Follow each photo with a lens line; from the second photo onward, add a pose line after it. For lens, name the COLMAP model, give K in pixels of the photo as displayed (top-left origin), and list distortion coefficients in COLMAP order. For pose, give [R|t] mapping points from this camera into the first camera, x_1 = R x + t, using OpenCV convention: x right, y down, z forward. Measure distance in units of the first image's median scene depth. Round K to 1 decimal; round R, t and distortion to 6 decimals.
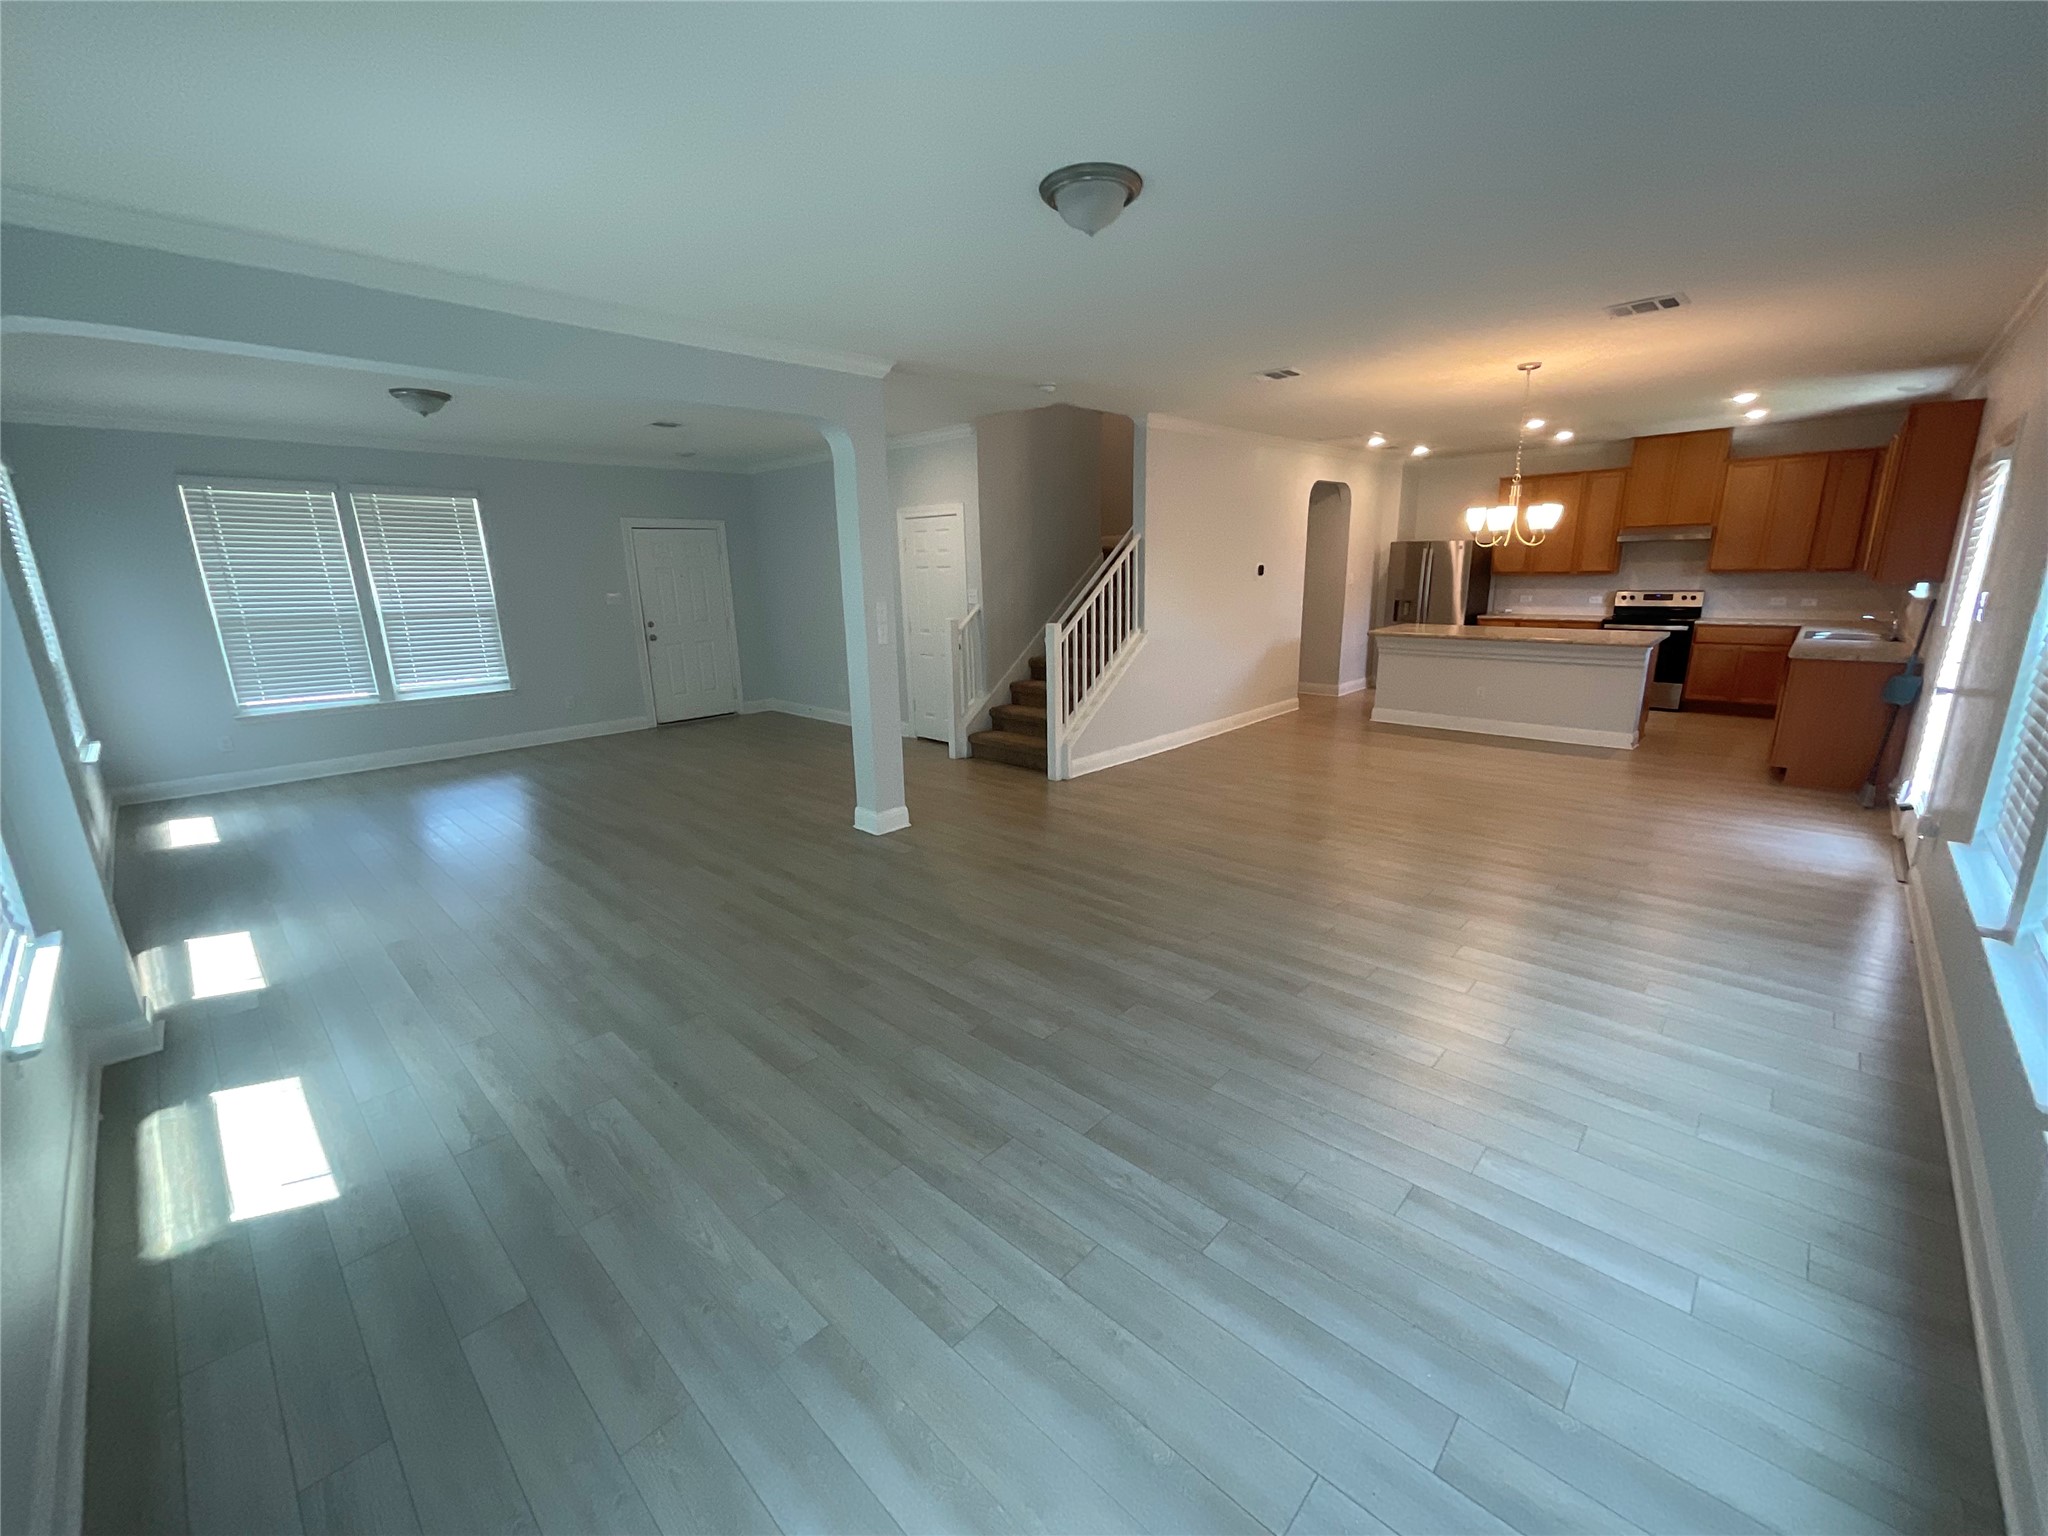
lens RADIAL K [[831.6, 0, 1030.0], [0, 831.6, 771.9], [0, 0, 1]] dist [-0.009889, 0.000092]
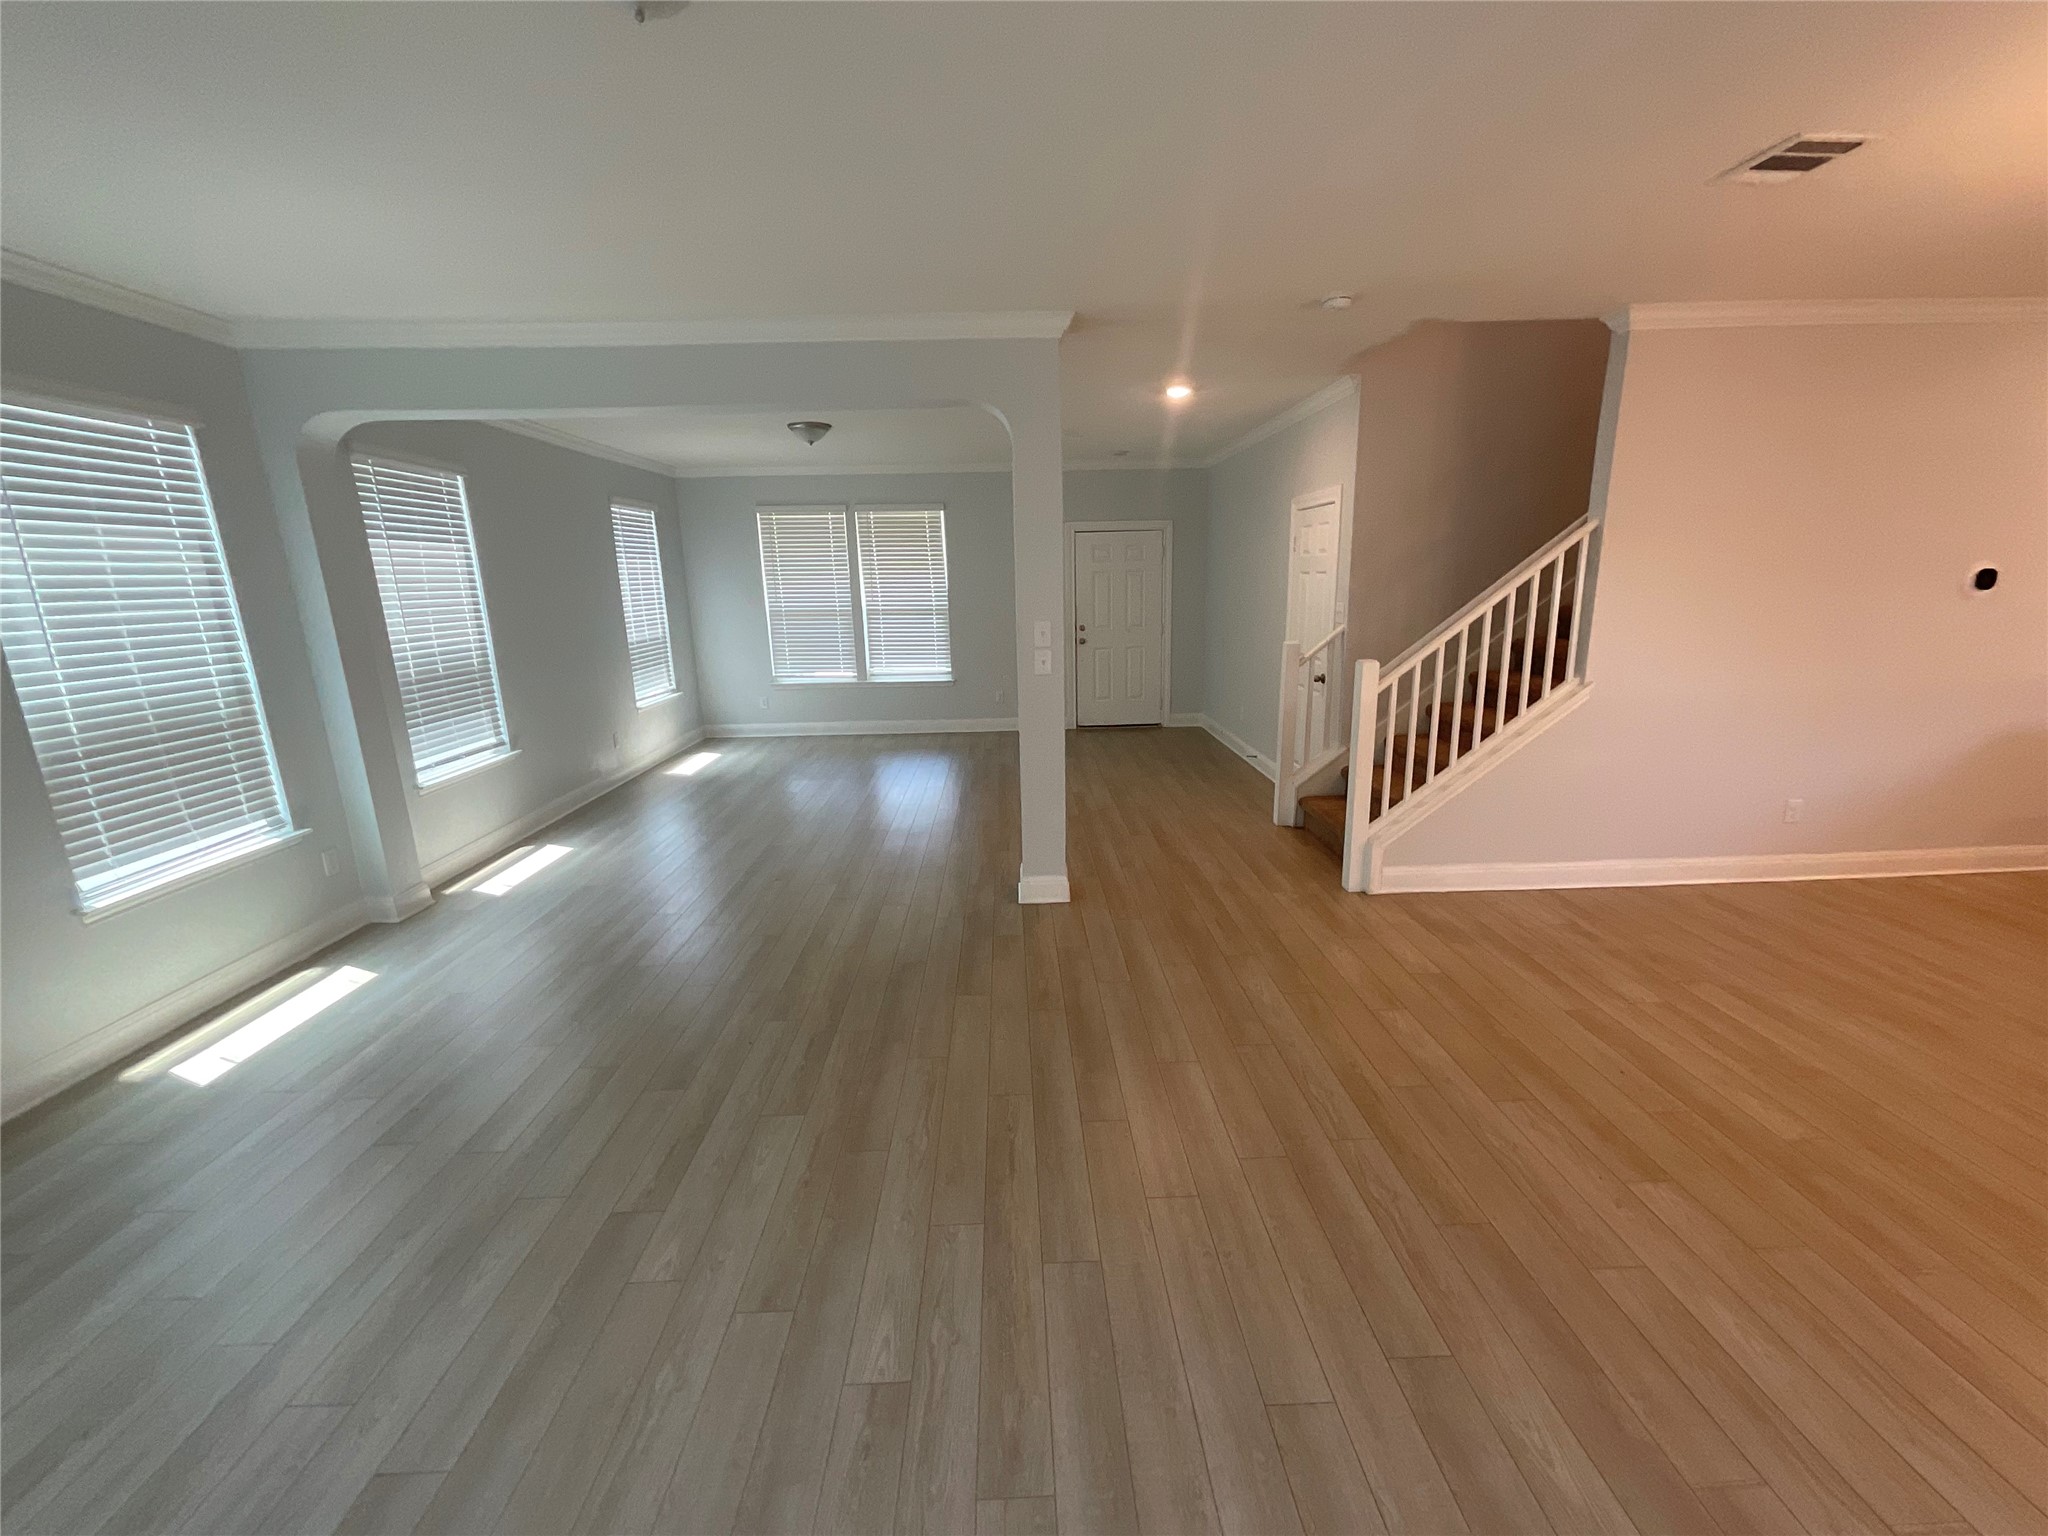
lens RADIAL K [[831.6, 0, 1023.6], [0, 831.6, 772.1], [0, 0, 1]] dist [-0.009889, 0.000092]
pose [[0.701759, 0.165782, -0.692857, 0.278899], [-0.162353, 0.984172, 0.071047, -0.083736], [0.693668, 0.062630, 0.717567, 0.305532]]
